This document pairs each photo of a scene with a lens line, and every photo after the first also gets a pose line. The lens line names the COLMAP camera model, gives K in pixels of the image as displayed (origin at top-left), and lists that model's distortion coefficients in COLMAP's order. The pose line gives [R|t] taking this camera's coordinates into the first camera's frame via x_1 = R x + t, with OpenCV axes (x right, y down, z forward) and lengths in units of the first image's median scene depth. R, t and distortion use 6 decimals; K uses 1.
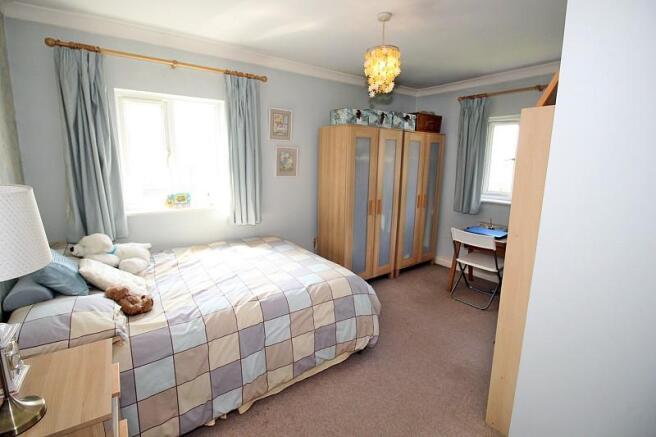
lens RADIAL K [[306.3, 0, 328.0], [0, 306.3, 218.5], [0, 0, 1]] dist [0.000208, -0.015380]
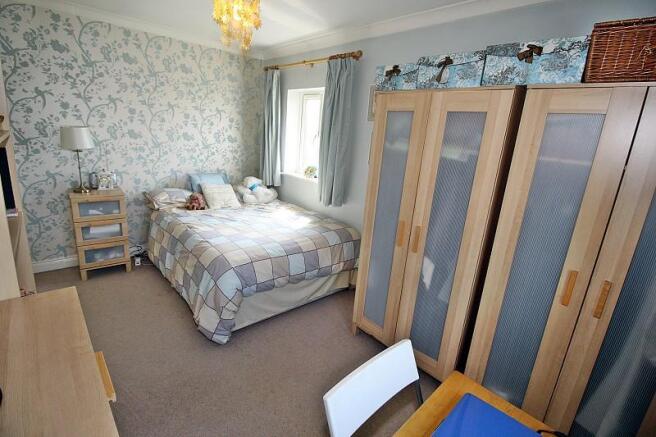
lens RADIAL K [[306.3, 0, 328.0], [0, 306.3, 218.5], [0, 0, 1]] dist [0.000208, -0.015380]
pose [[0.097138, 0.258715, -0.961057, 0.791111], [-0.268002, 0.936756, 0.225085, -0.181342], [0.958509, 0.235701, 0.160331, 0.896727]]
